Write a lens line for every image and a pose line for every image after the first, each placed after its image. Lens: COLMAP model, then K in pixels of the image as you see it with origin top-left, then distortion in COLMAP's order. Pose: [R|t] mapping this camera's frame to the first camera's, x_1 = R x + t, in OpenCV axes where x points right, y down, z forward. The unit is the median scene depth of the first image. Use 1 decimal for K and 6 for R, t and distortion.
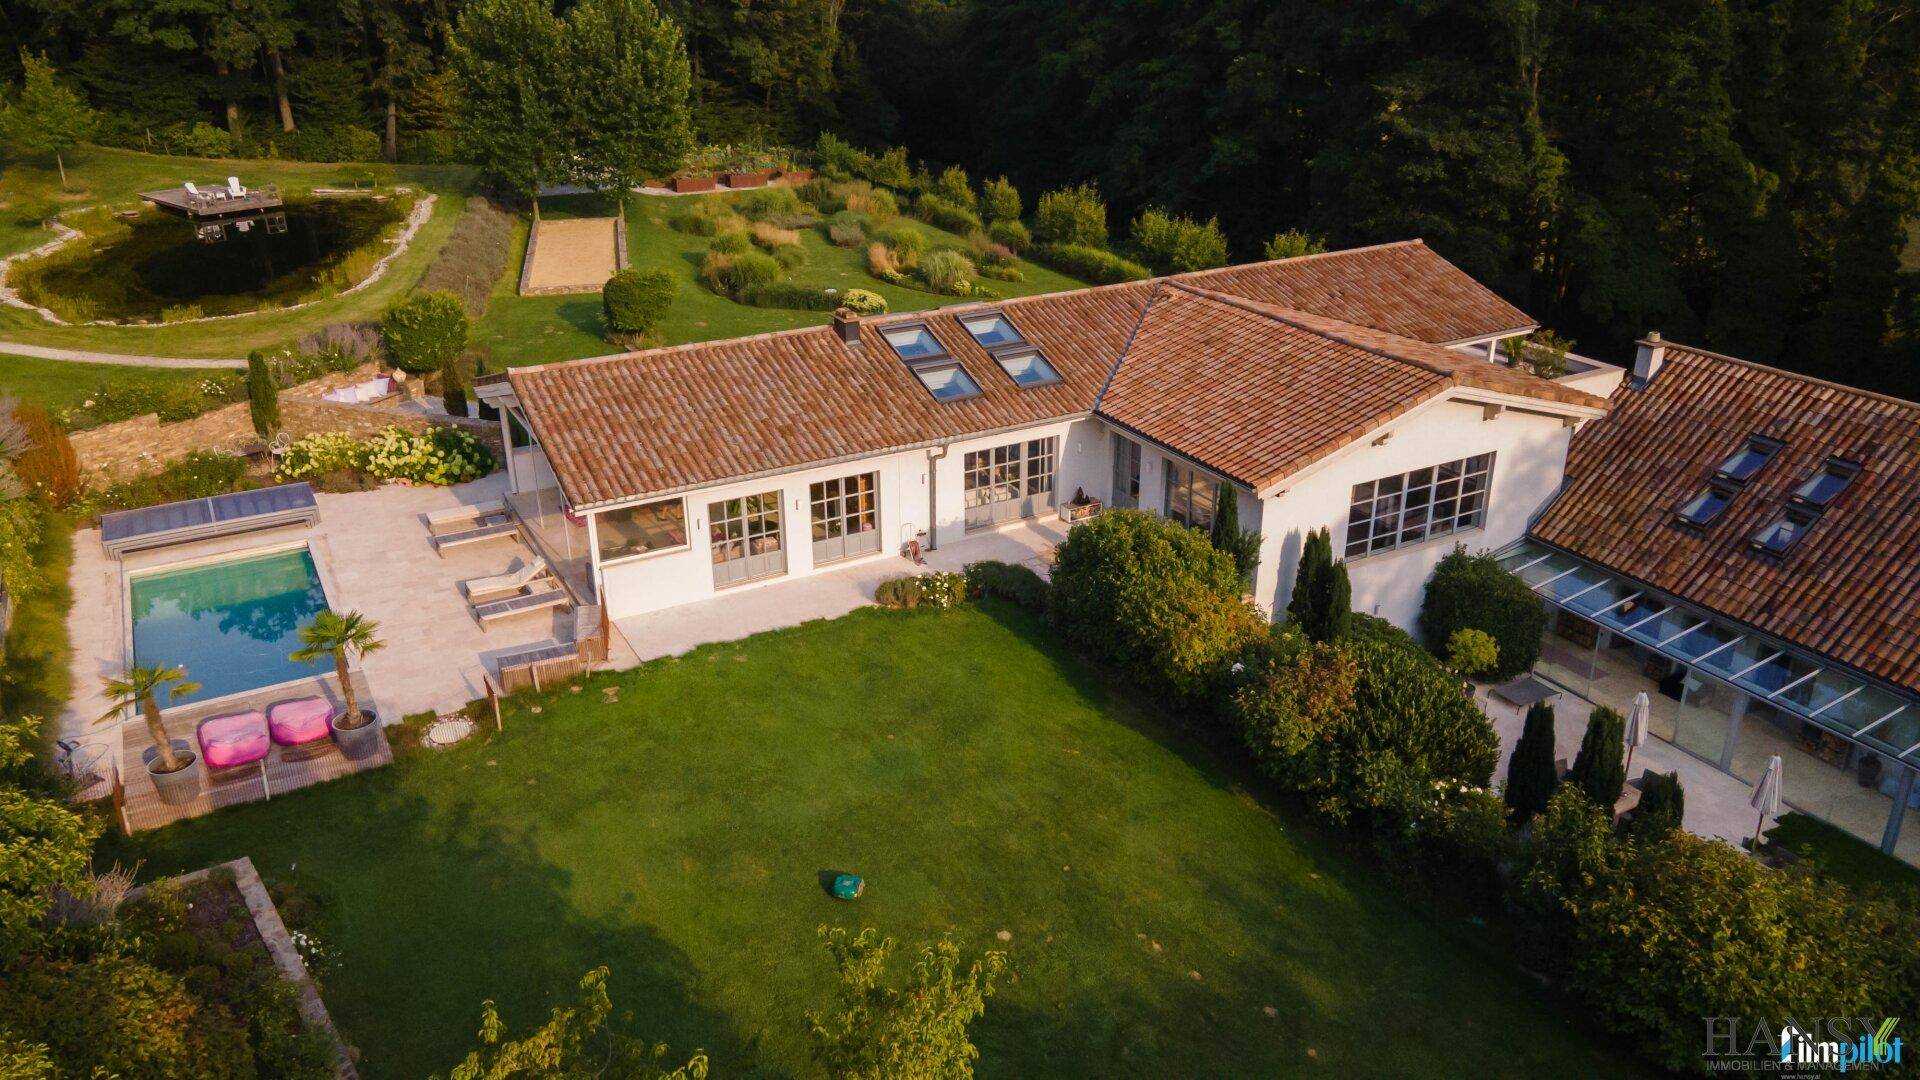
lens RADIAL K [[1407.1, 0, 957.1], [0, 1407.1, 533.4], [0, 0, 1]] dist [0.032069, 0.042337]
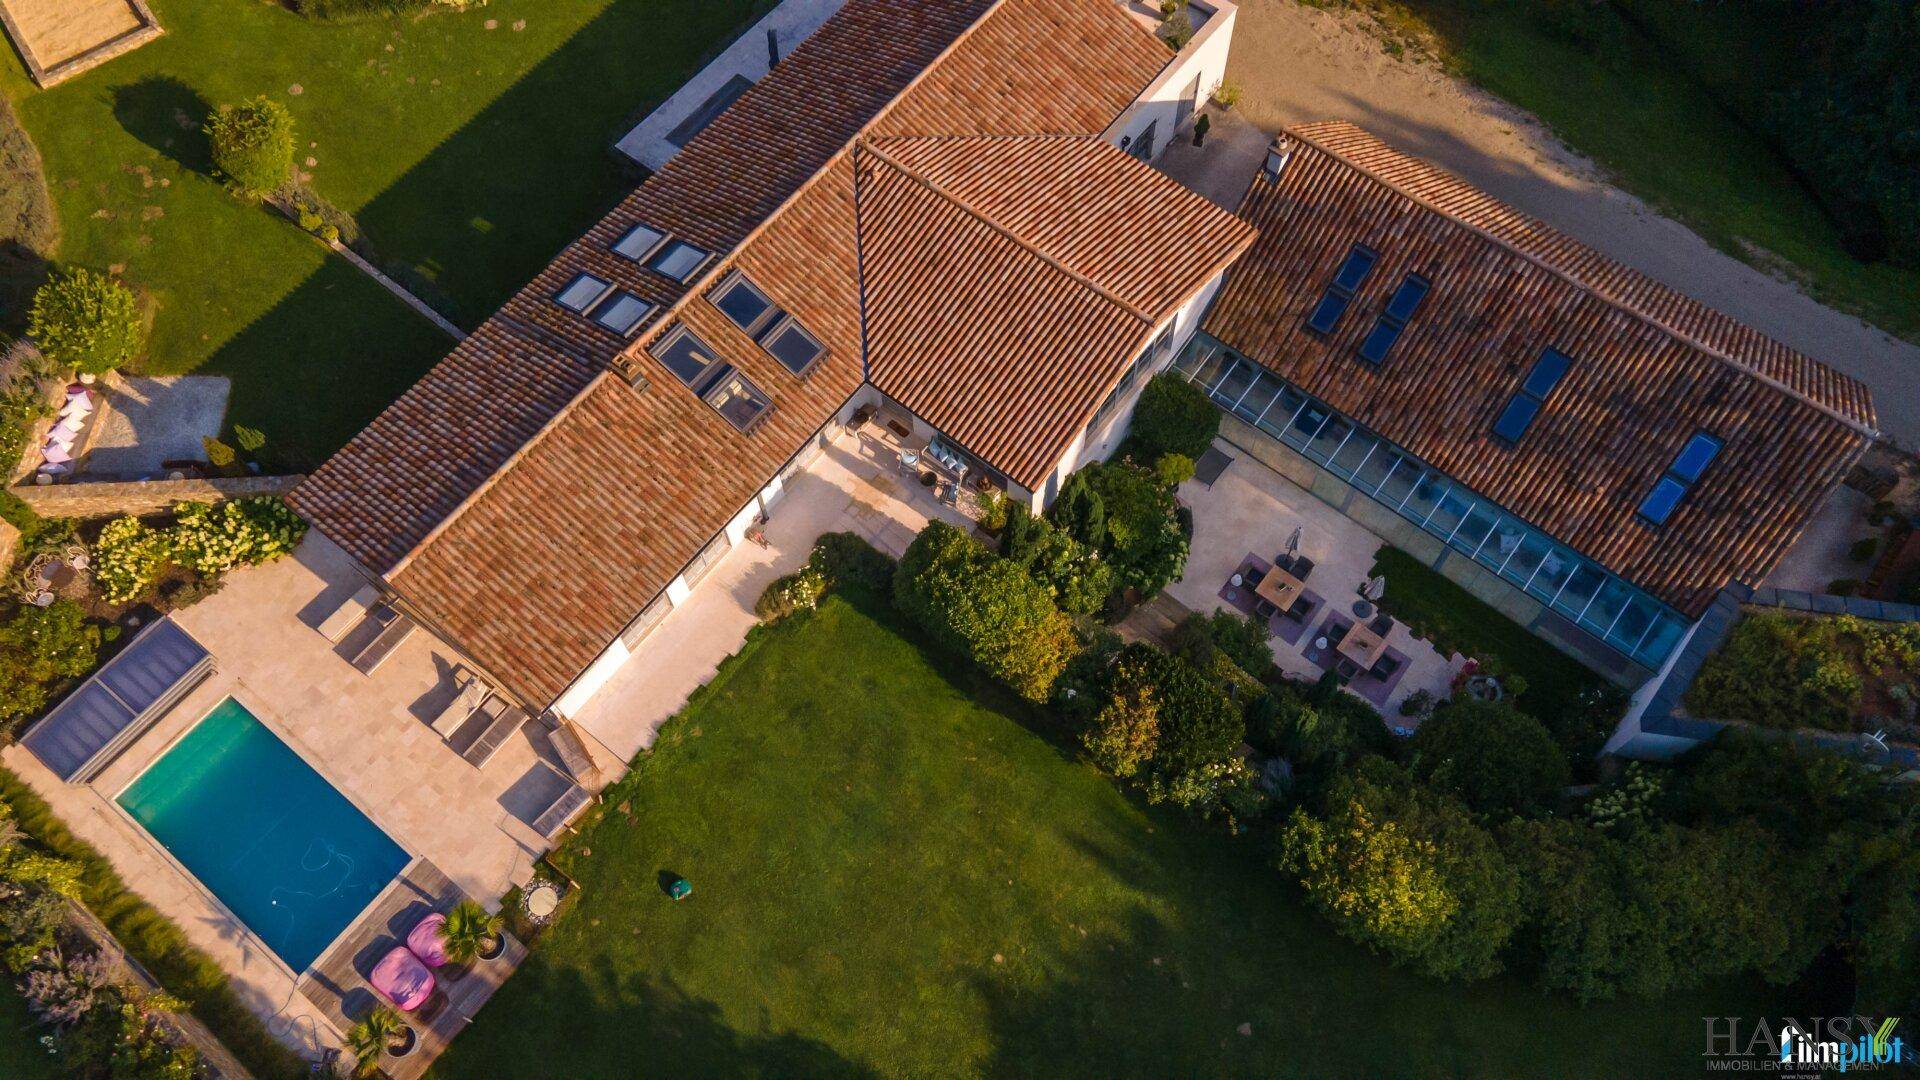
lens RADIAL K [[1407.1, 0, 959.0], [0, 1407.1, 545.5], [0, 0, 1]] dist [0.032069, 0.042337]
pose [[0.922419, -0.351640, 0.159663, -0.065026], [0.168797, 0.738952, 0.652271, -0.731354], [-0.347348, -0.574716, 0.740980, 0.031859]]
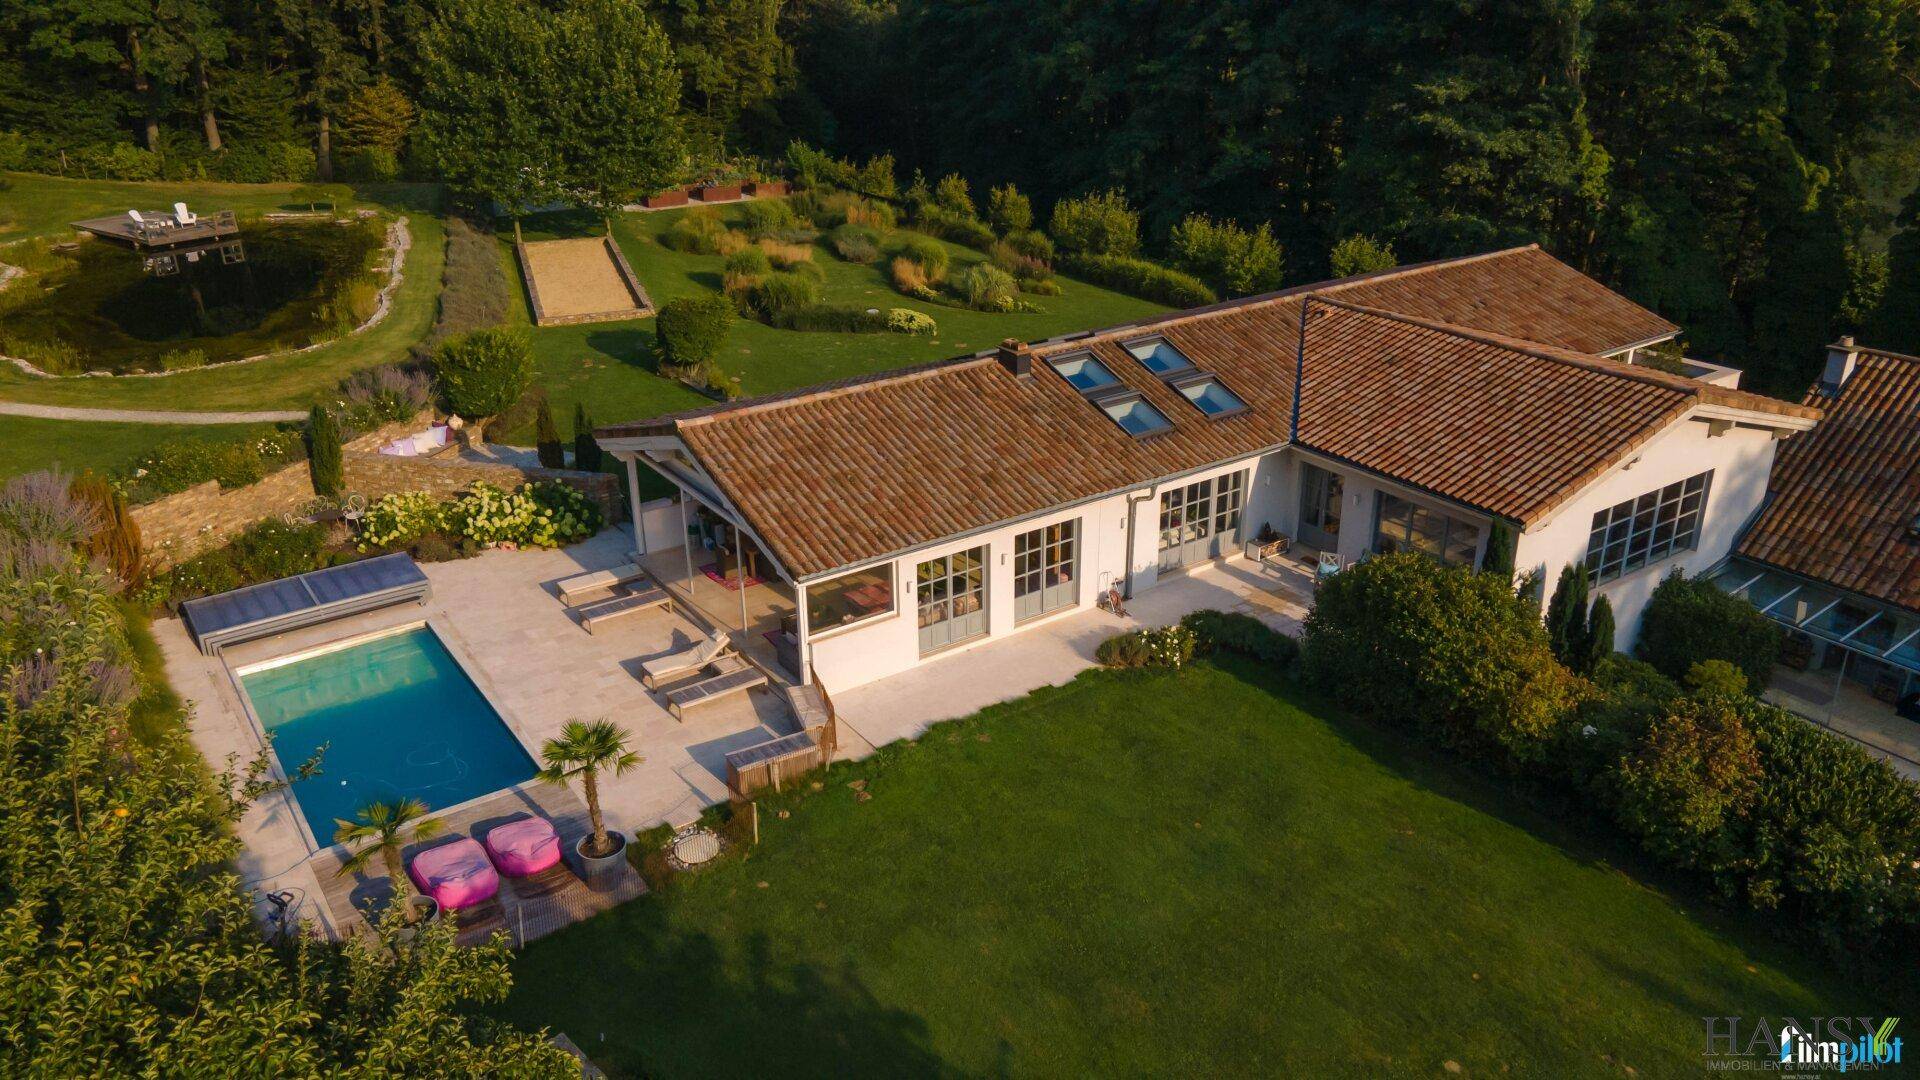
lens RADIAL K [[1407.1, 0, 957.1], [0, 1407.1, 532.0], [0, 0, 1]] dist [0.032069, 0.042337]
pose [[0.995088, -0.042505, 0.089407, -0.208372], [0.042654, 0.999090, 0.000244, -0.036915], [-0.089336, 0.003571, 0.995995, 0.092084]]
